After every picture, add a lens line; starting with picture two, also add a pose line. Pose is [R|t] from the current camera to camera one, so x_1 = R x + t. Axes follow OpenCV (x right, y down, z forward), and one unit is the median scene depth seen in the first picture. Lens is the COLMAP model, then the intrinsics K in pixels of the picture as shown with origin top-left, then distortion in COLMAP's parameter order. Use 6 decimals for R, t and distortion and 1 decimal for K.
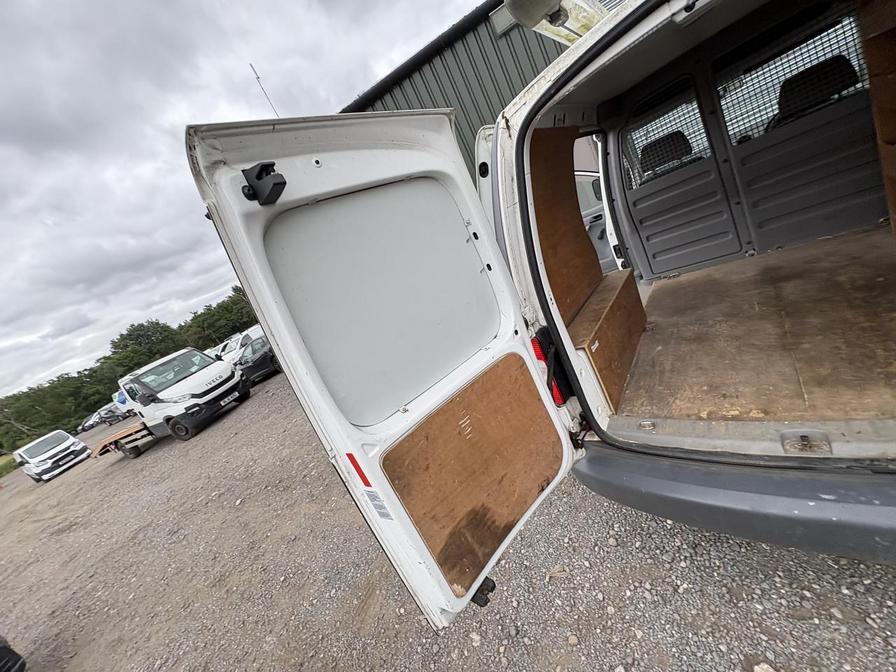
lens RADIAL K [[356.4, 0, 444.4], [0, 356.4, 322.6], [0, 0, 1]] dist [0.000109, 0.000086]
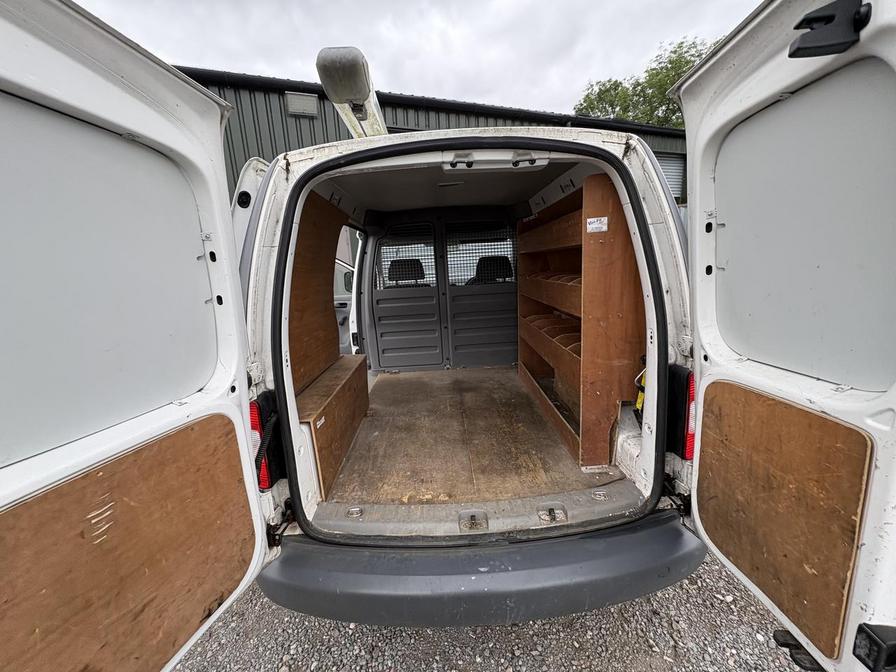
lens RADIAL K [[356.4, 0, 443.6], [0, 356.4, 335.5], [0, 0, 1]] dist [0.000109, 0.000086]
pose [[0.720011, 0.281675, 0.634226, 0.005277], [-0.145441, 0.954873, -0.258969, 0.046153], [-0.678550, 0.094218, 0.728486, 0.097594]]
